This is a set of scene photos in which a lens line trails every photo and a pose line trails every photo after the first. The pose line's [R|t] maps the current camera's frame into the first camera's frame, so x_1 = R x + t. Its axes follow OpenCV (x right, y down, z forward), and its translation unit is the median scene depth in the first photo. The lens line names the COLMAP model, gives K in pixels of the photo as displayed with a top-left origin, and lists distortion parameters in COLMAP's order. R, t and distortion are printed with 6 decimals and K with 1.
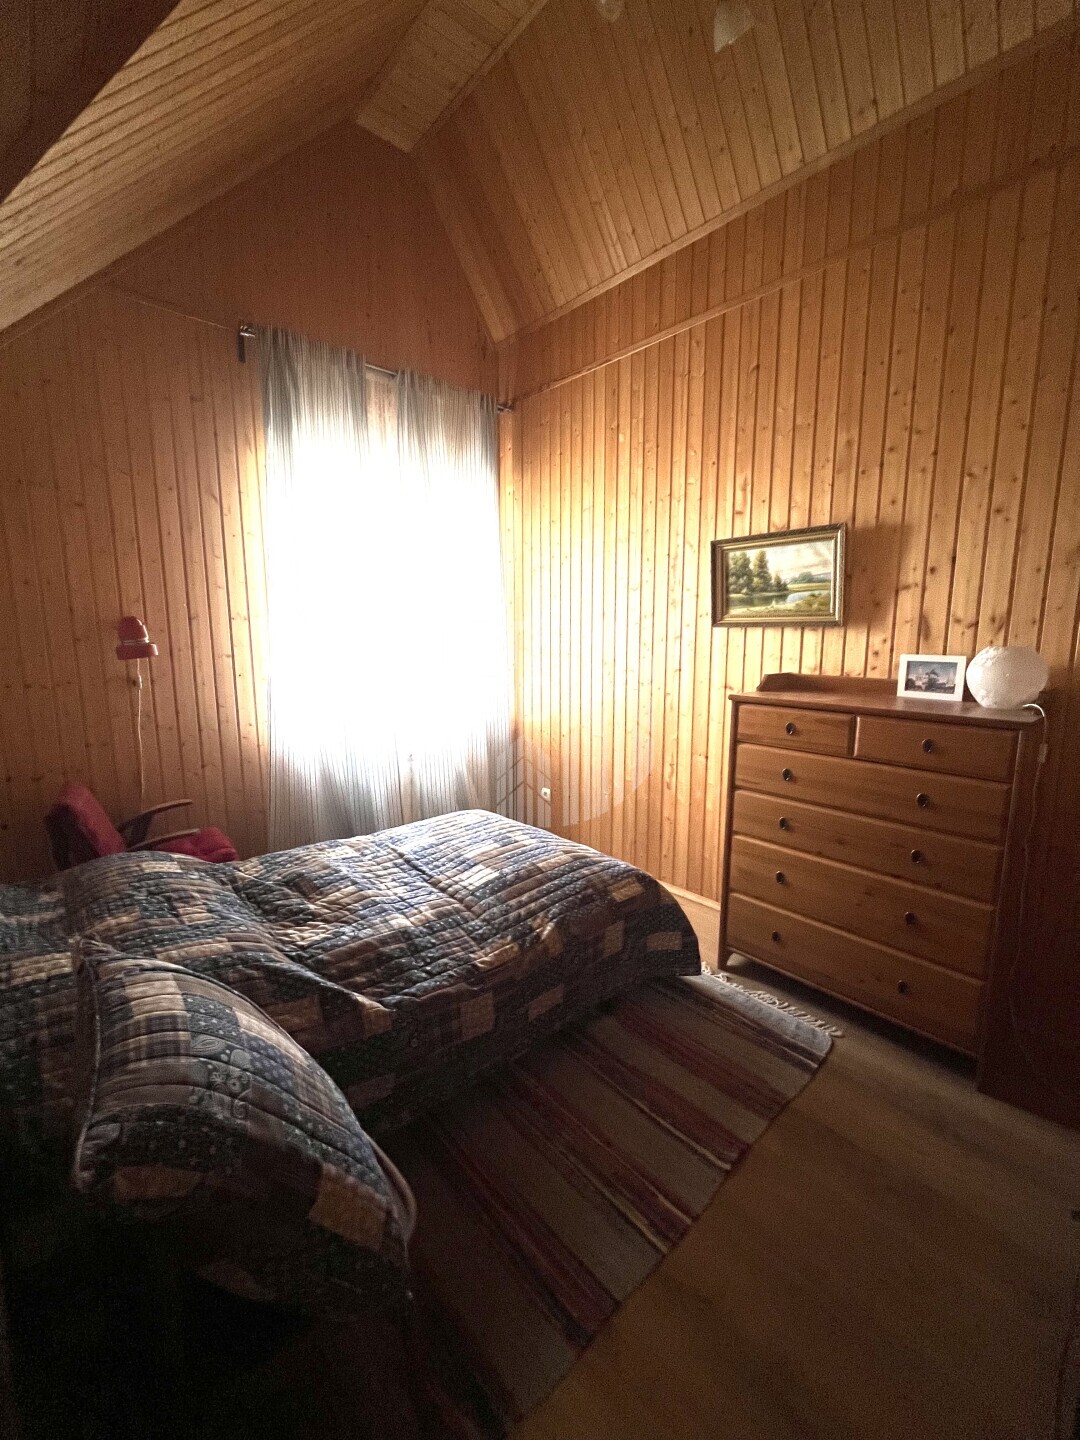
lens RADIAL K [[582.0, 0, 537.9], [0, 582.0, 715.9], [0, 0, 1]] dist [-0.004701, 0.000030]
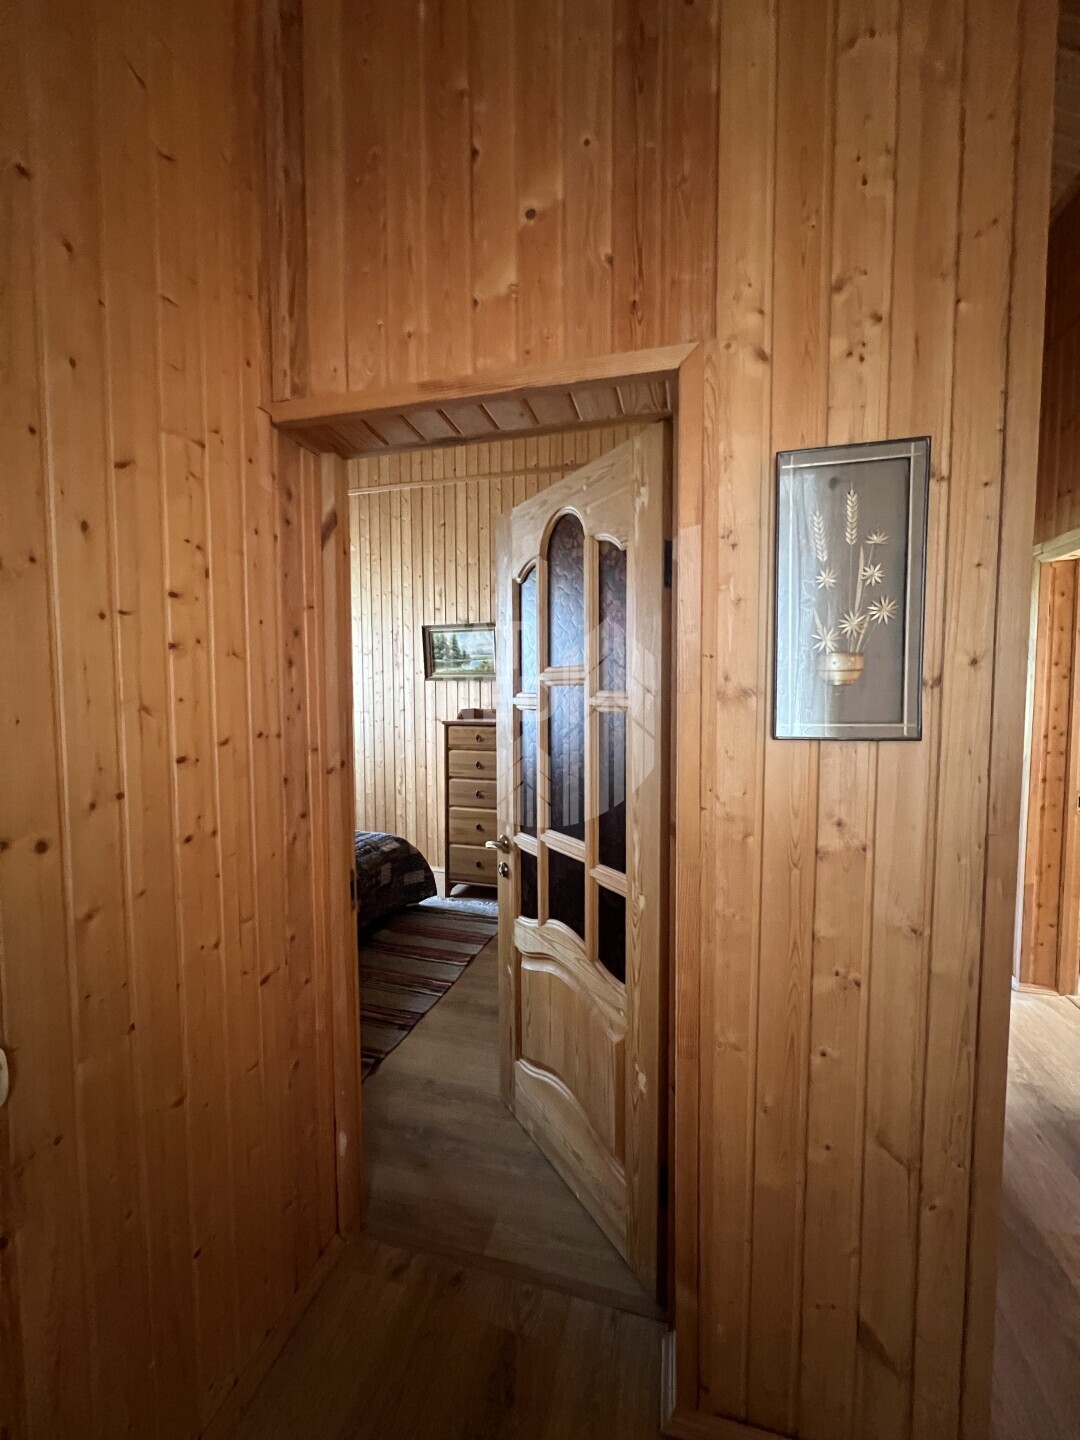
lens RADIAL K [[582.0, 0, 542.0], [0, 582.0, 718.3], [0, 0, 1]] dist [-0.004701, 0.000030]
pose [[0.858010, -0.030633, 0.512719, -0.241277], [0.075981, 0.994807, -0.067716, 0.078407], [-0.507983, 0.097058, 0.855882, -0.489762]]
